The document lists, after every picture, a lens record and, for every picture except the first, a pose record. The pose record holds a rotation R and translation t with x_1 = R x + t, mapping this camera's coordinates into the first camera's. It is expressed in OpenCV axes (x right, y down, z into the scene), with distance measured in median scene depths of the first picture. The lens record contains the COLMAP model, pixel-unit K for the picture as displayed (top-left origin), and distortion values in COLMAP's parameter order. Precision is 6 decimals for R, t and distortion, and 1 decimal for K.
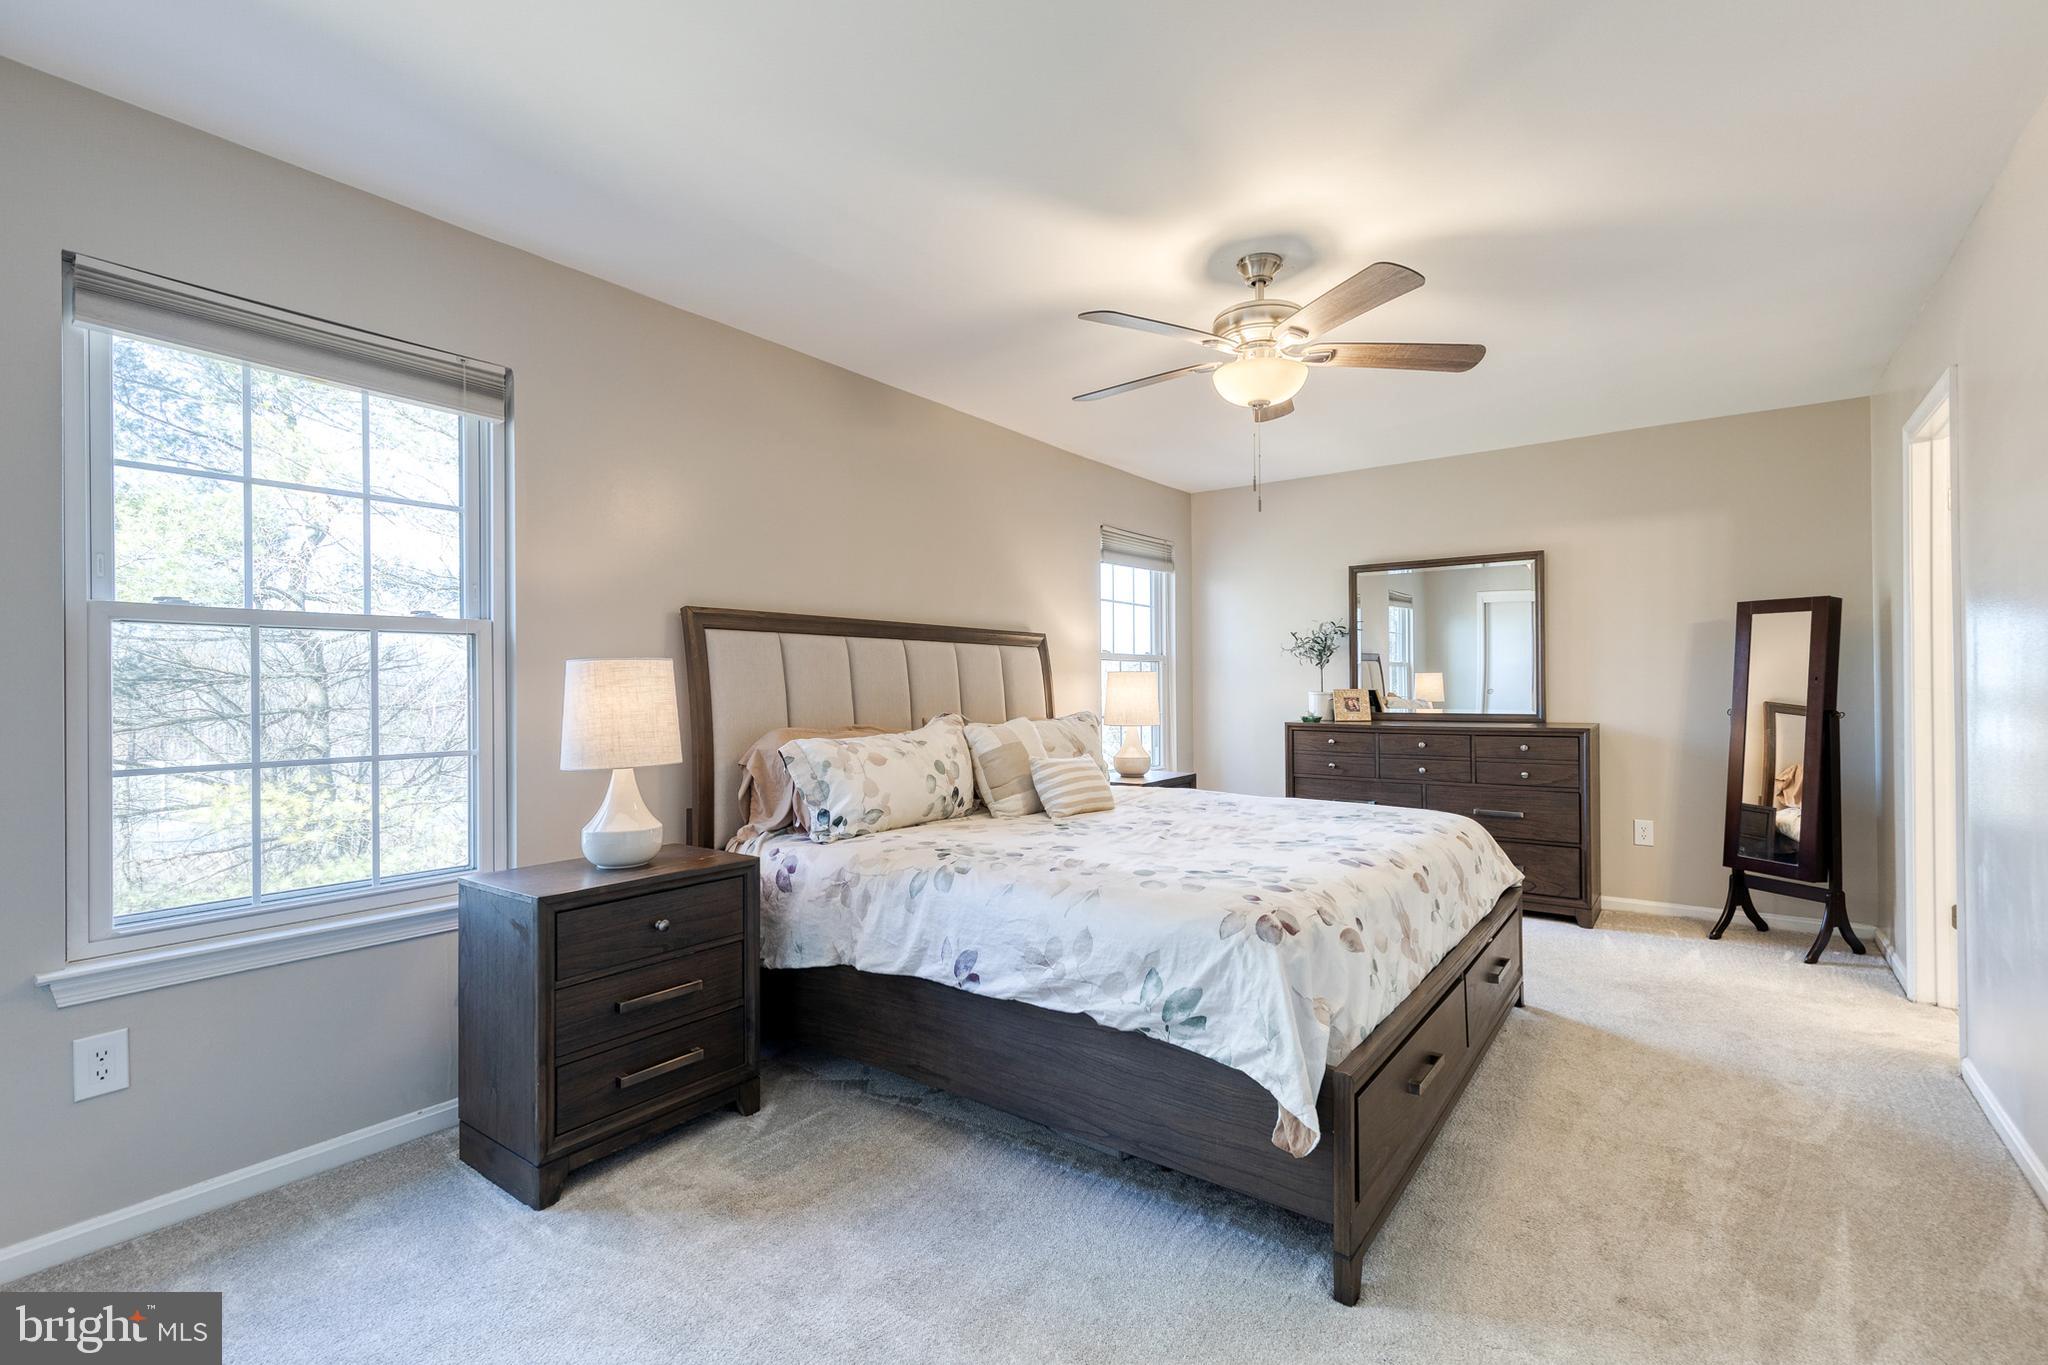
lens RADIAL K [[938.7, 0, 1018.8], [0, 938.7, 682.1], [0, 0, 1]] dist [0.017870, -0.003331]
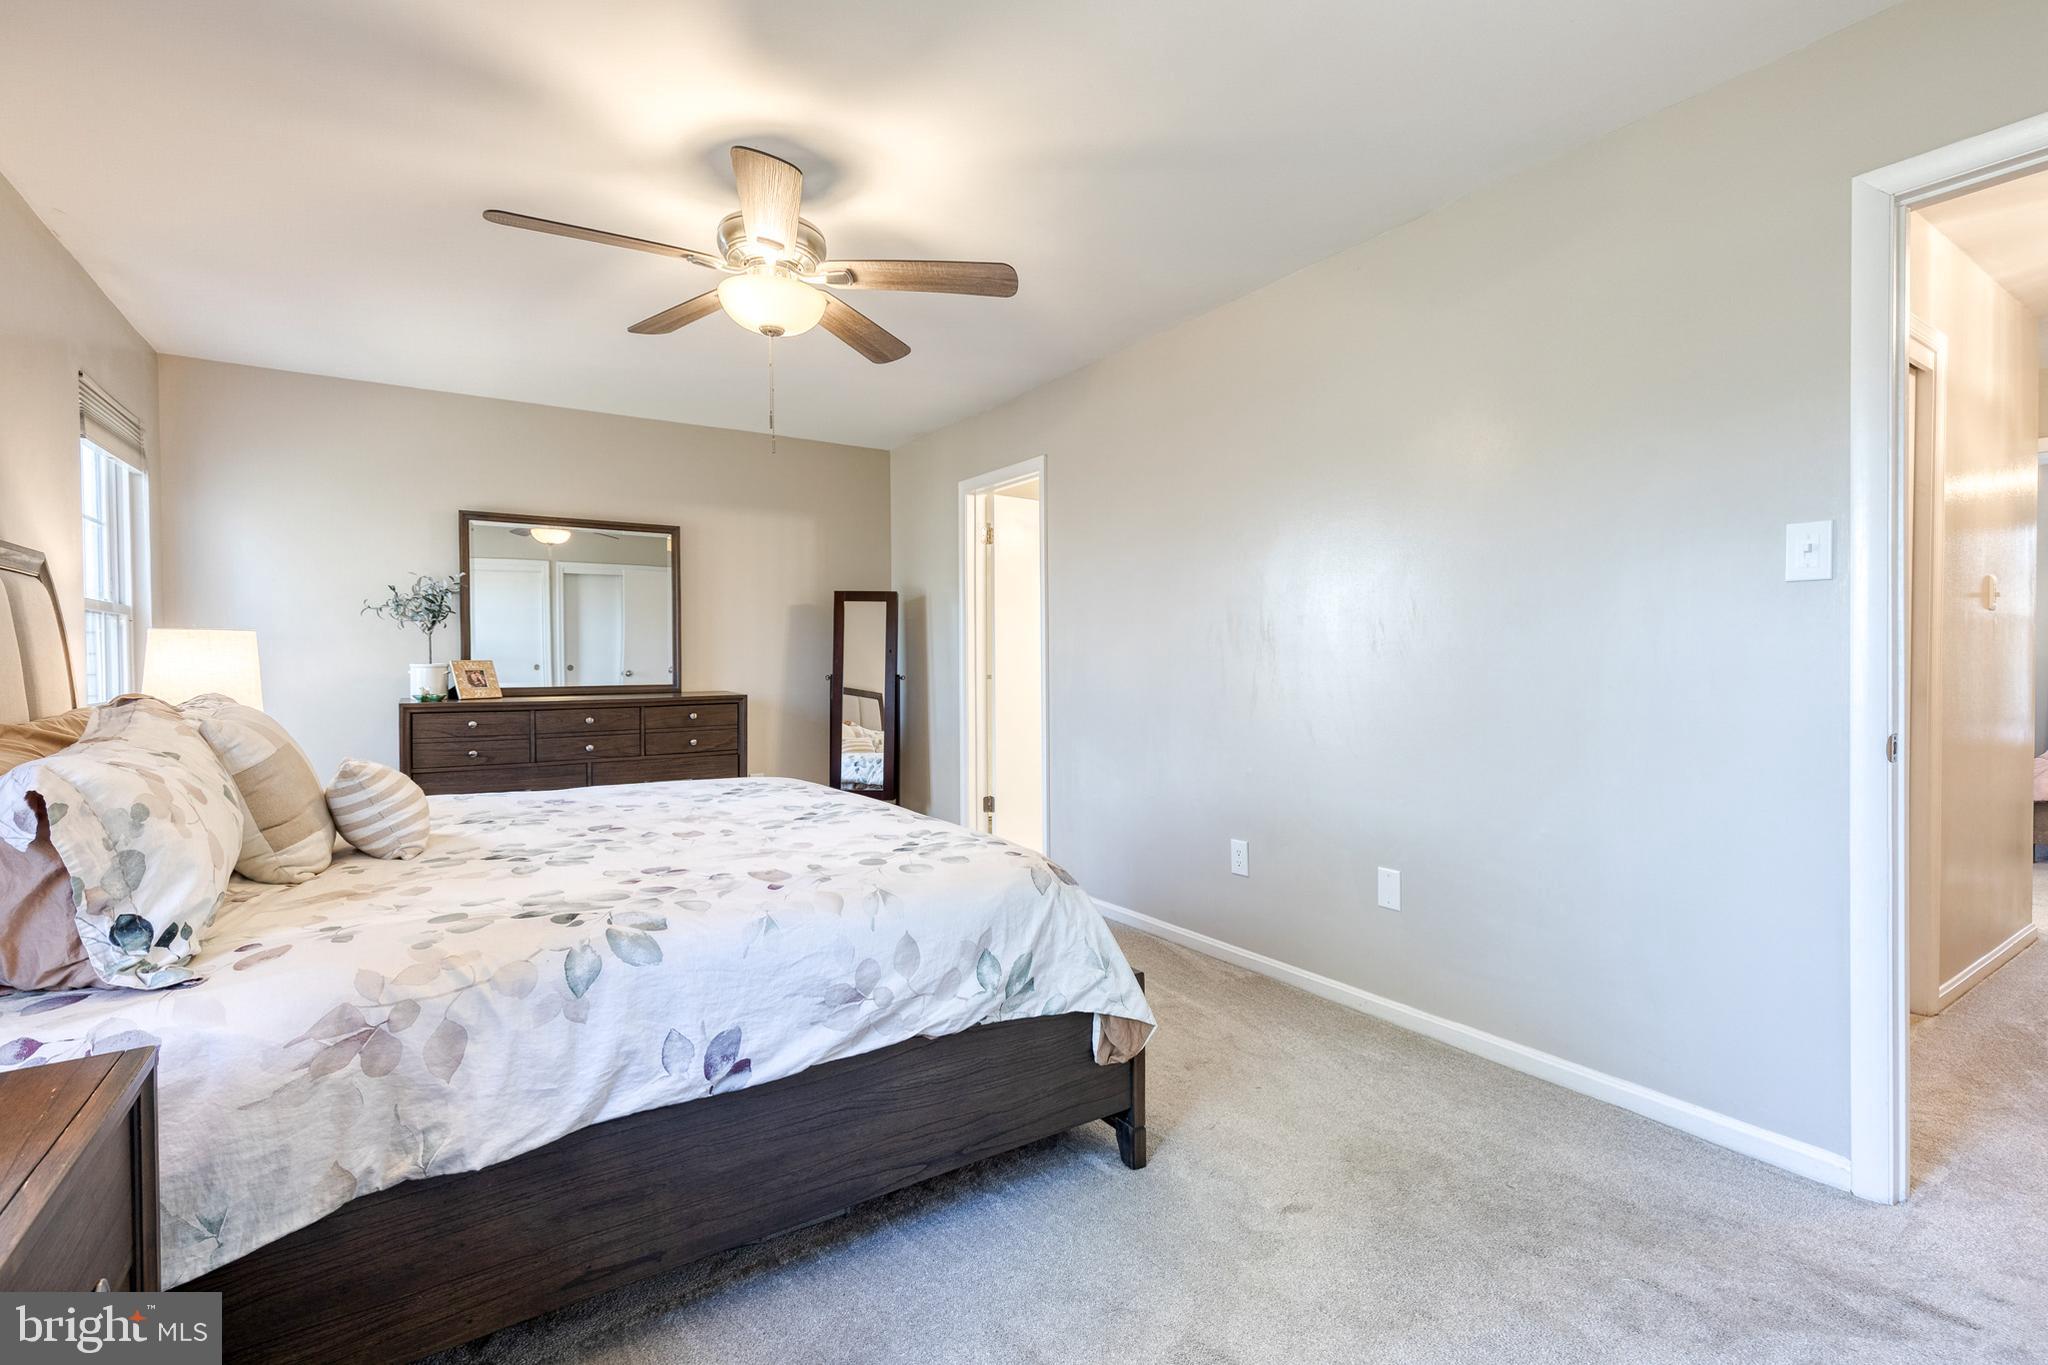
lens RADIAL K [[938.7, 0, 1071.1], [0, 938.7, 676.7], [0, 0, 1]] dist [0.017870, -0.003331]
pose [[0.315343, -0.013679, 0.948879, -0.541749], [-0.000893, 0.999891, 0.014711, 0.018829], [-0.948977, -0.005486, 0.315297, 0.489910]]
